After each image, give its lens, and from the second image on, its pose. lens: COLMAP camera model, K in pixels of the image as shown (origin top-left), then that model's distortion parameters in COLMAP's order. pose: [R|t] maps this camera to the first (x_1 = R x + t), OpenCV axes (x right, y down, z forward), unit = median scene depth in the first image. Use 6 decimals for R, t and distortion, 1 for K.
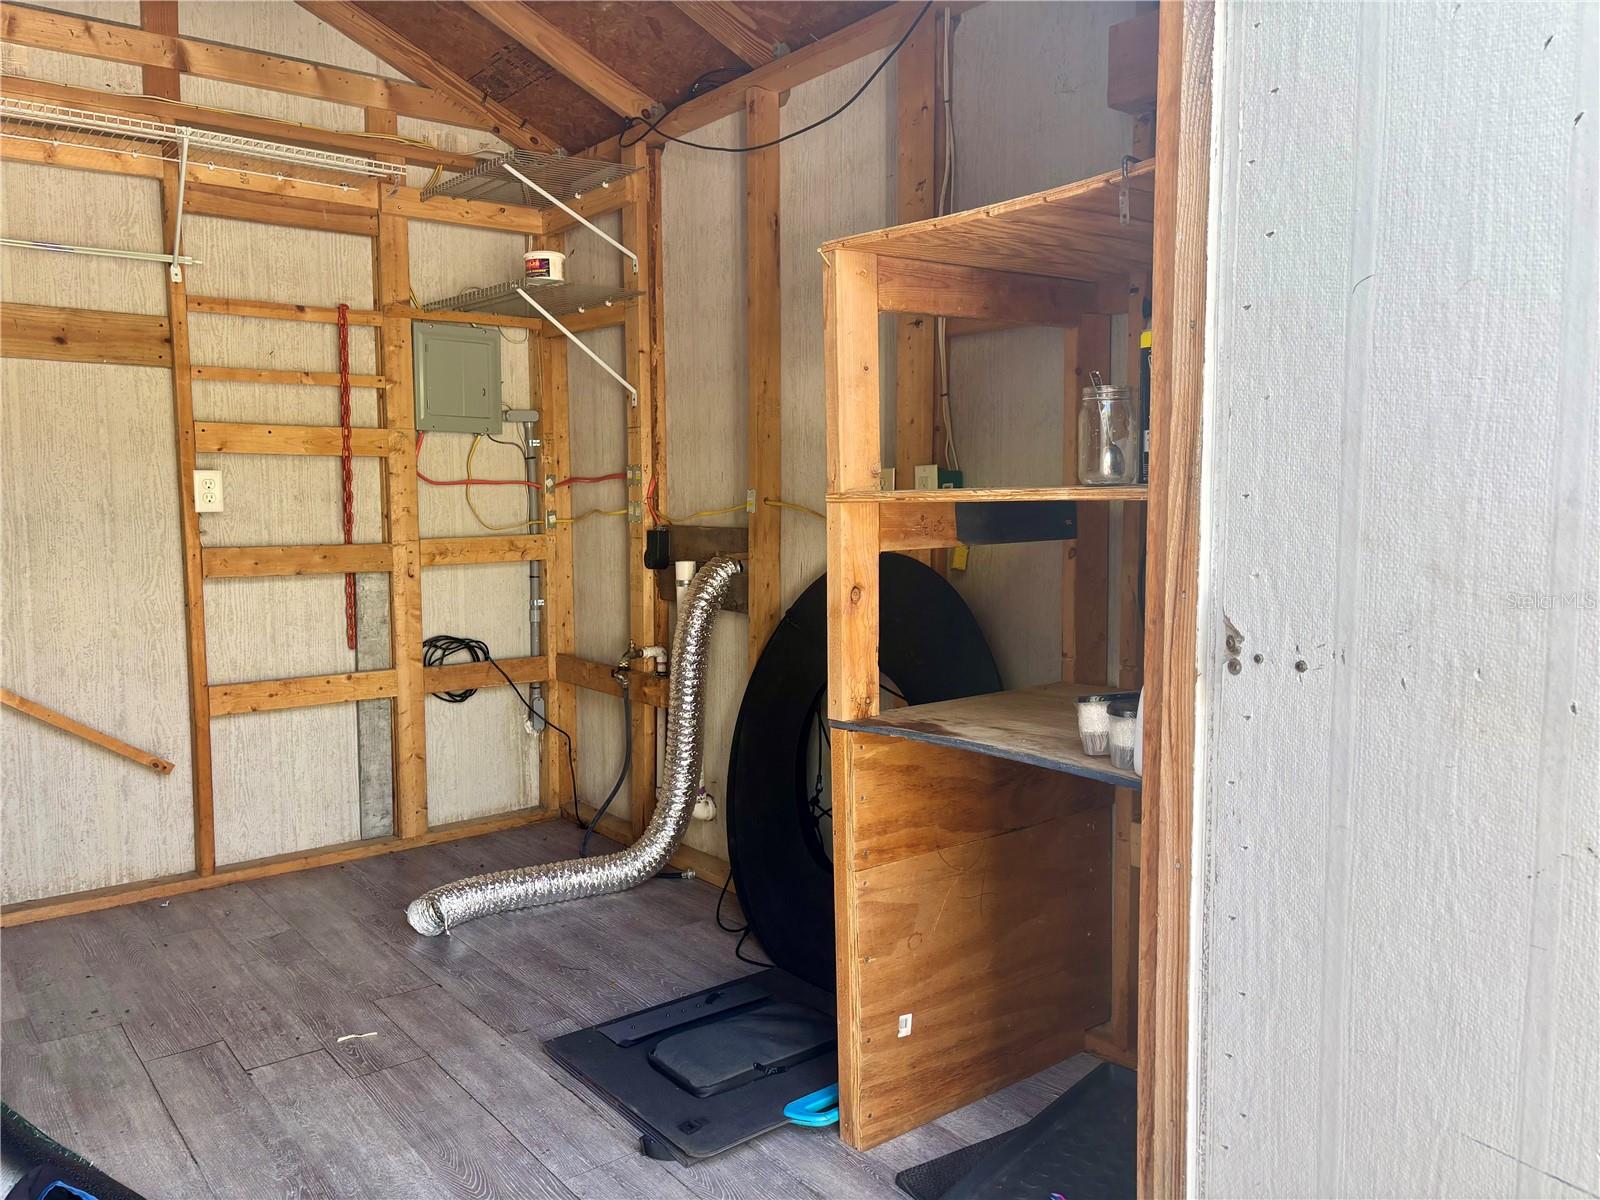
lens RADIAL K [[1197.4, 0, 800.0], [0, 1197.4, 600.0], [0, 0, 1]] dist [0.011700, -0.004947]
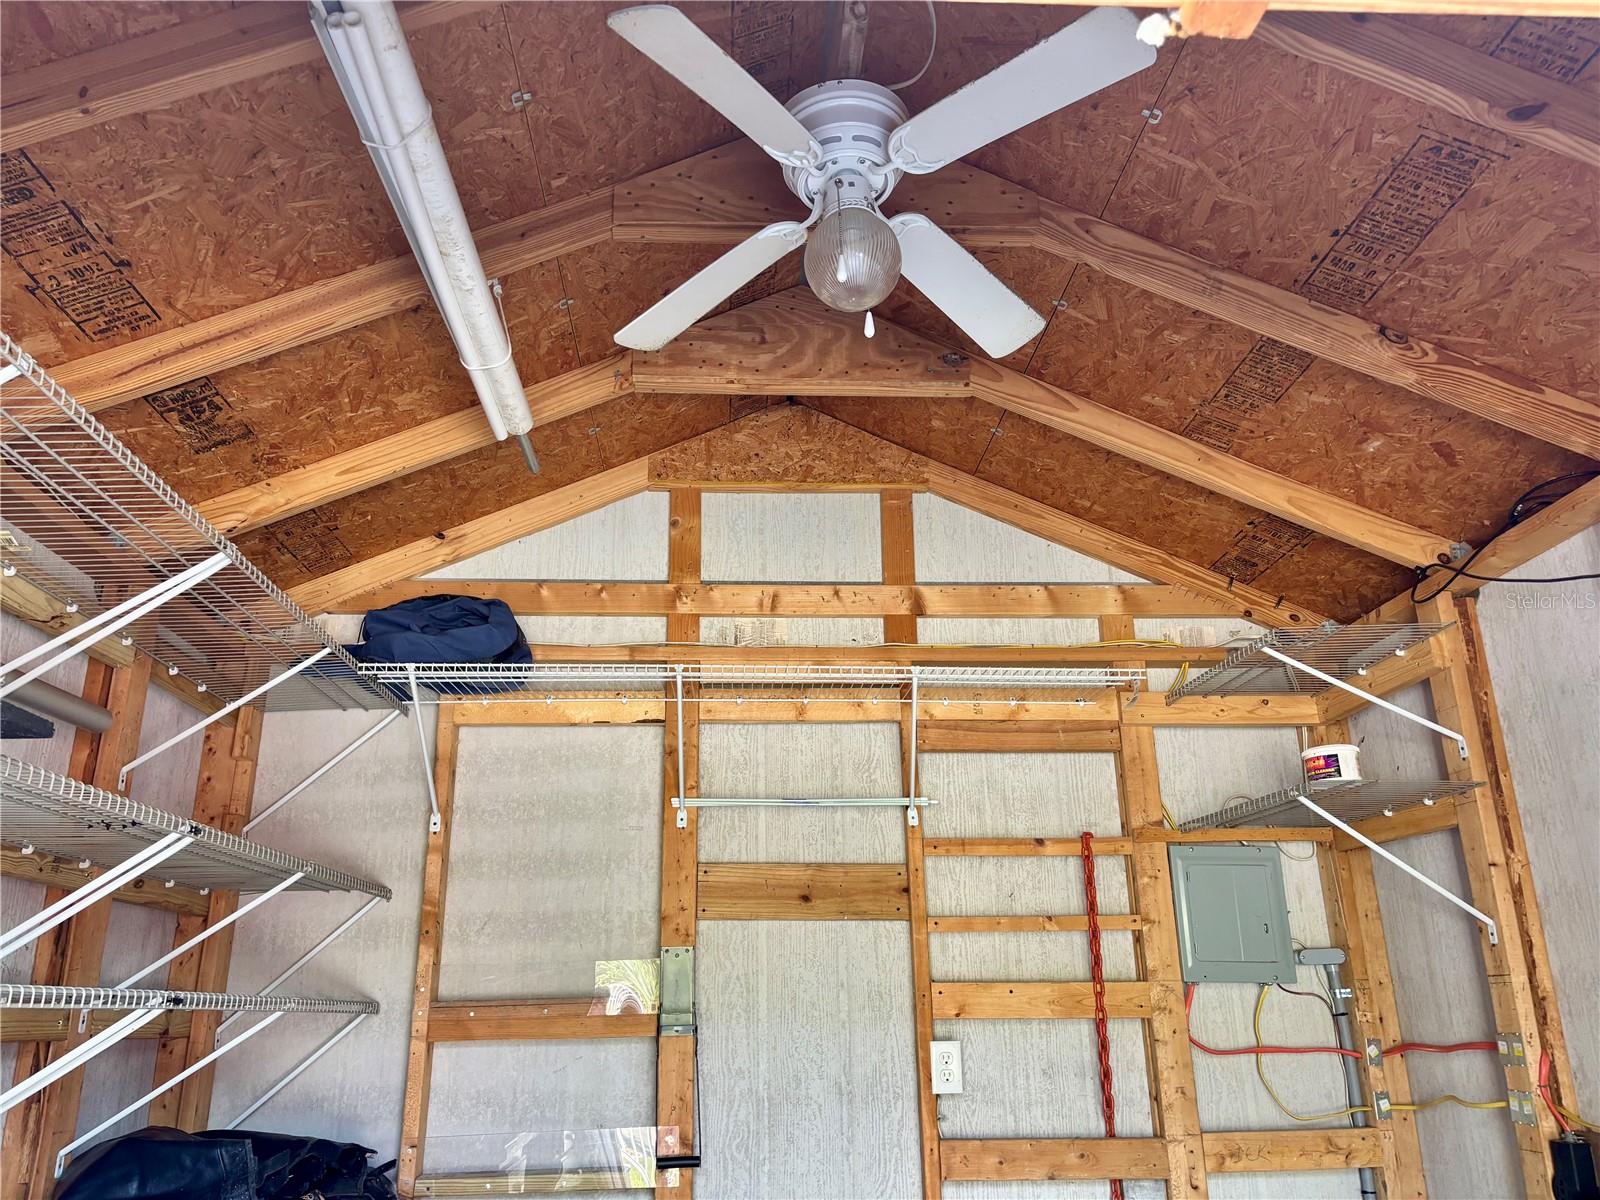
lens RADIAL K [[1201.7, 0, 791.9], [0, 1201.7, 600.6], [0, 0, 1]] dist [0.058987, -0.064622]
pose [[0.818178, -0.188151, -0.543308, -0.051078], [-0.042326, 0.922668, -0.383265, -0.058788], [0.573405, 0.336575, 0.746944, 0.174759]]
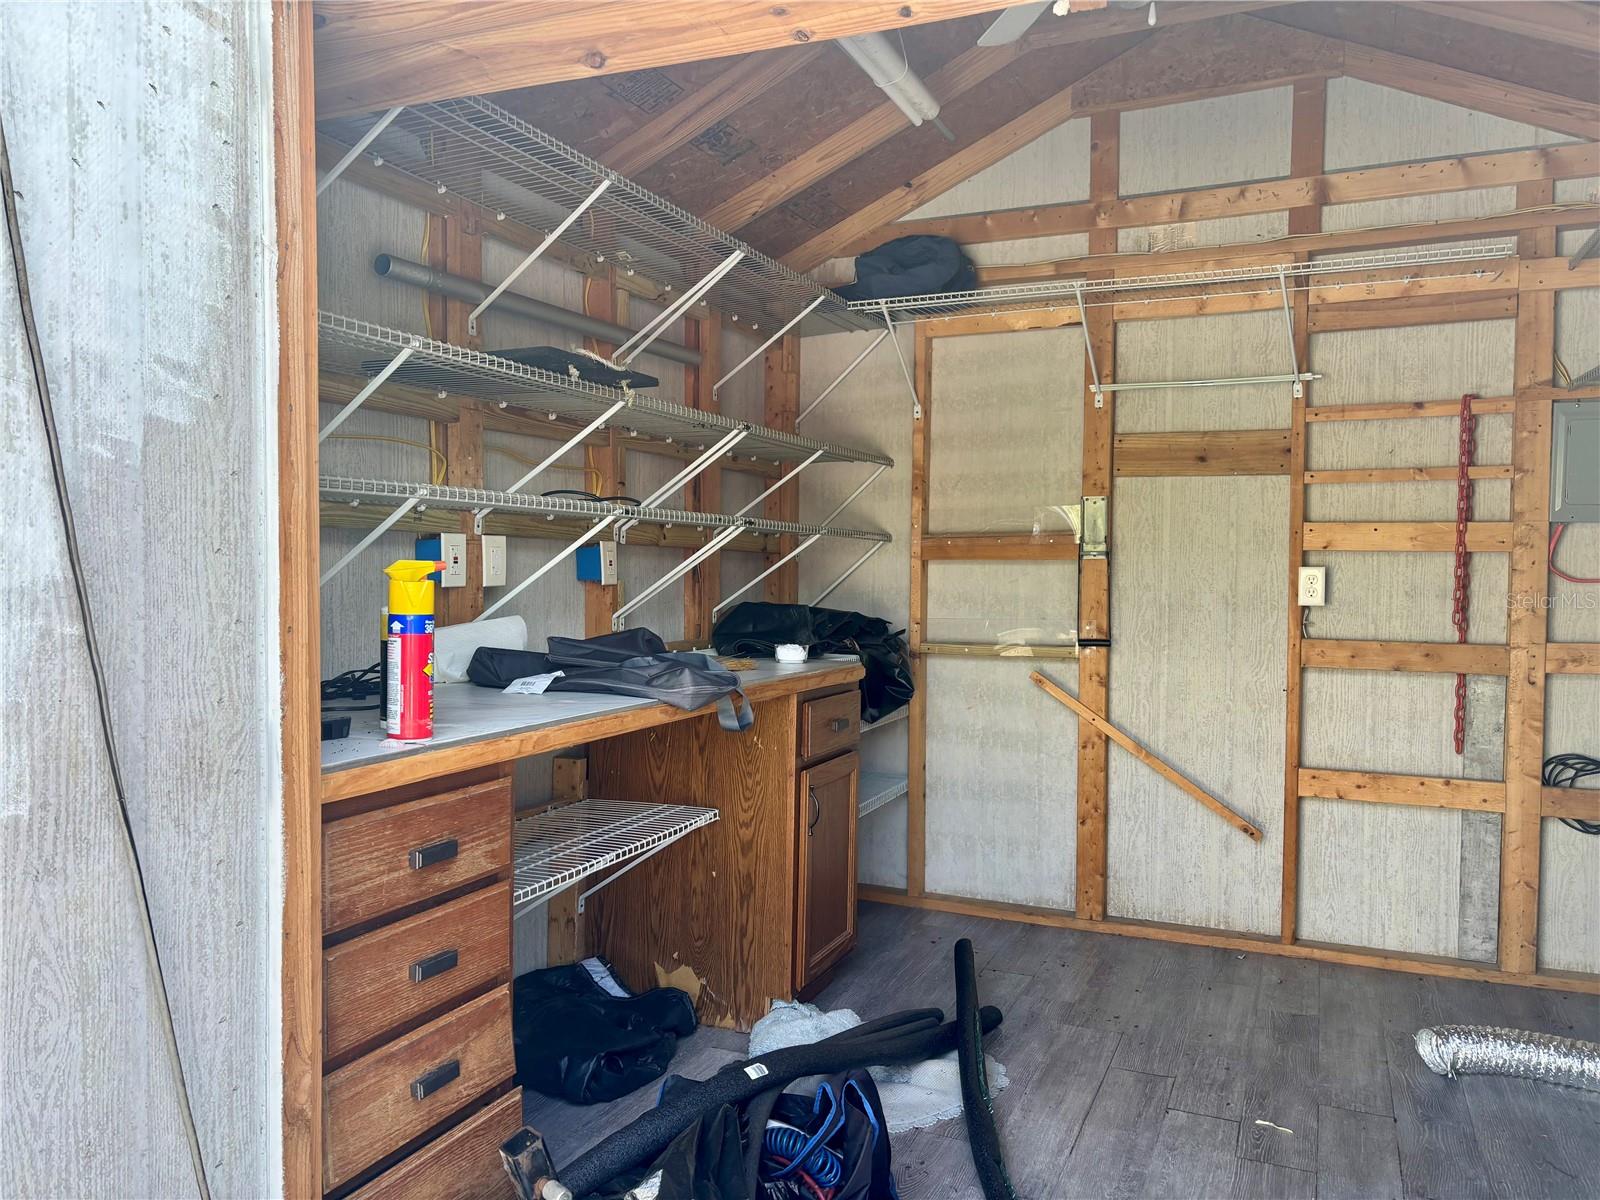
lens RADIAL K [[1201.7, 0, 791.9], [0, 1201.7, 600.6], [0, 0, 1]] dist [0.058987, -0.064622]
pose [[0.465467, 0.033754, -0.884422, 0.237173], [-0.087349, 0.996146, -0.007954, -0.026996], [0.880745, 0.080956, 0.466621, 0.079948]]
